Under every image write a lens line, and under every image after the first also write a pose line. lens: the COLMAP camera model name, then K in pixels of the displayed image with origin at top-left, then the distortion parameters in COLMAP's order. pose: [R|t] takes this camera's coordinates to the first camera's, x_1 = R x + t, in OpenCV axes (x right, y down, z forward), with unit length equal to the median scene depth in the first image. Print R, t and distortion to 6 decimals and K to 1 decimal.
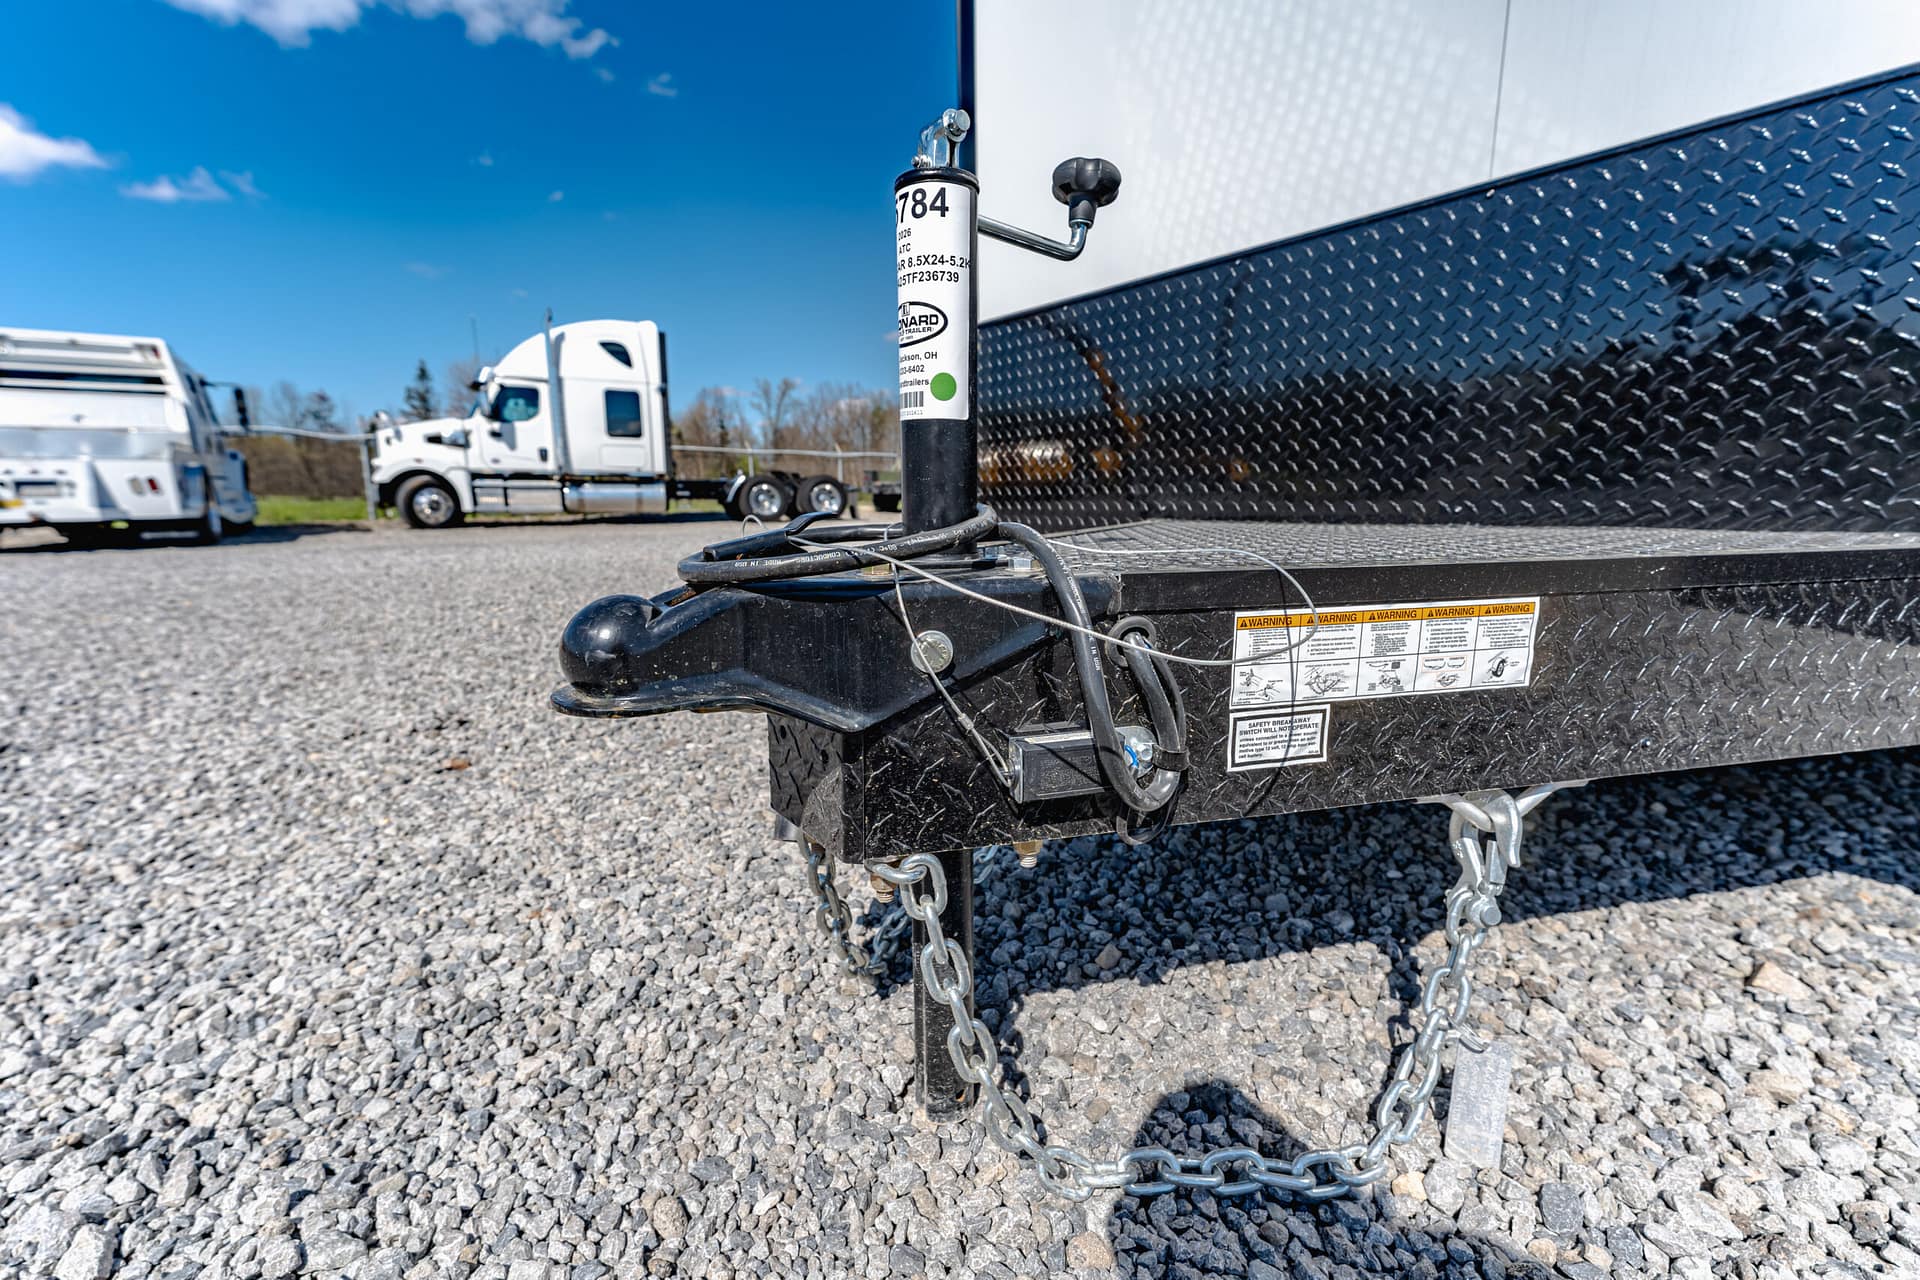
lens RADIAL K [[797.8, 0, 1001.3], [0, 797.8, 630.9], [0, 0, 1]] dist [-0.001345, 0.000231]
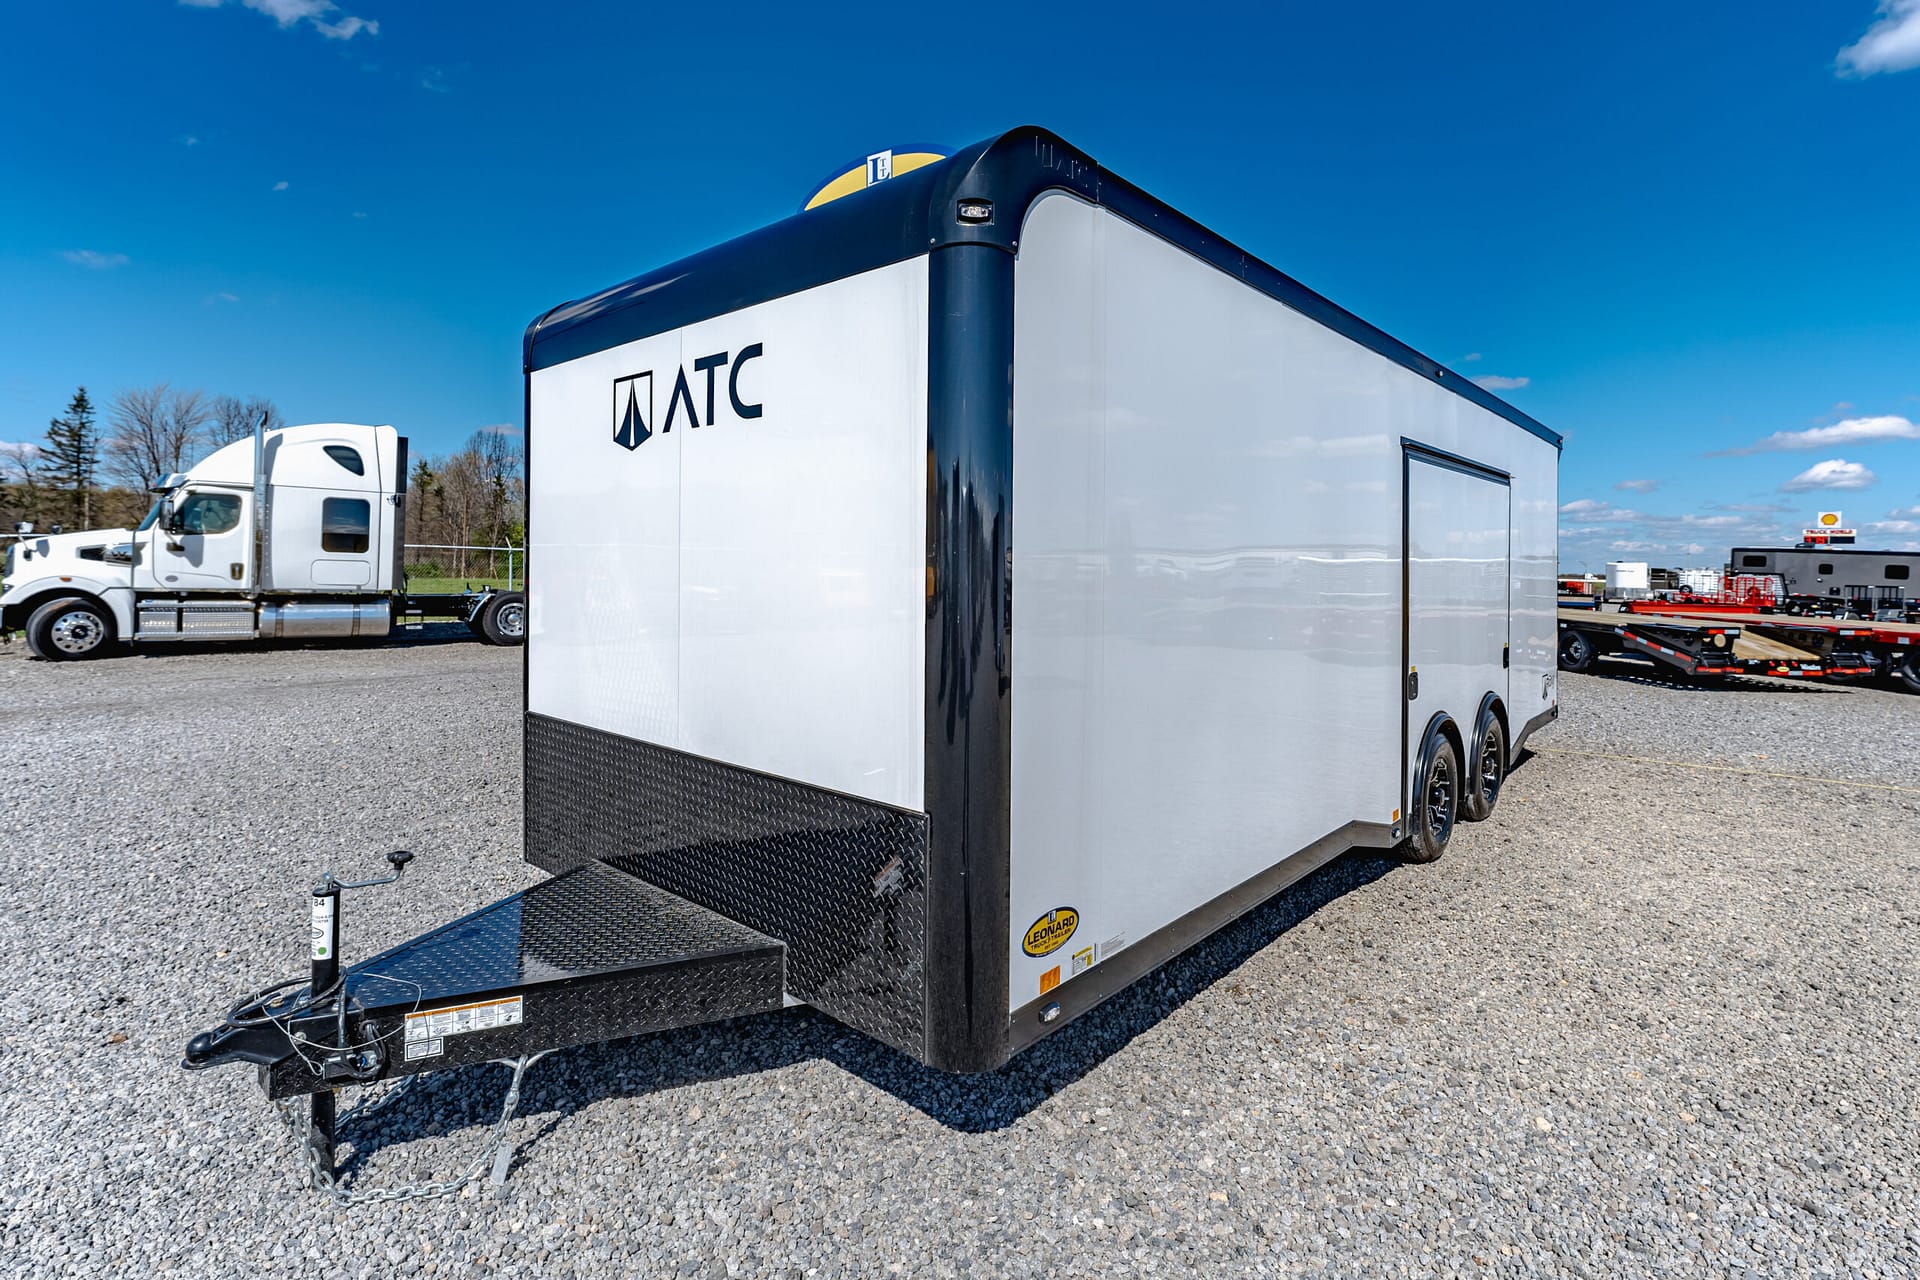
lens RADIAL K [[910.9, 0, 993.0], [0, 910.9, 571.4], [0, 0, 1]] dist [-0.003834, 0.000783]
pose [[0.983739, 0.013873, 0.179066, 0.634280], [0.019331, 0.983042, -0.182360, -0.351269], [-0.178559, 0.182857, 0.966789, -1.121178]]
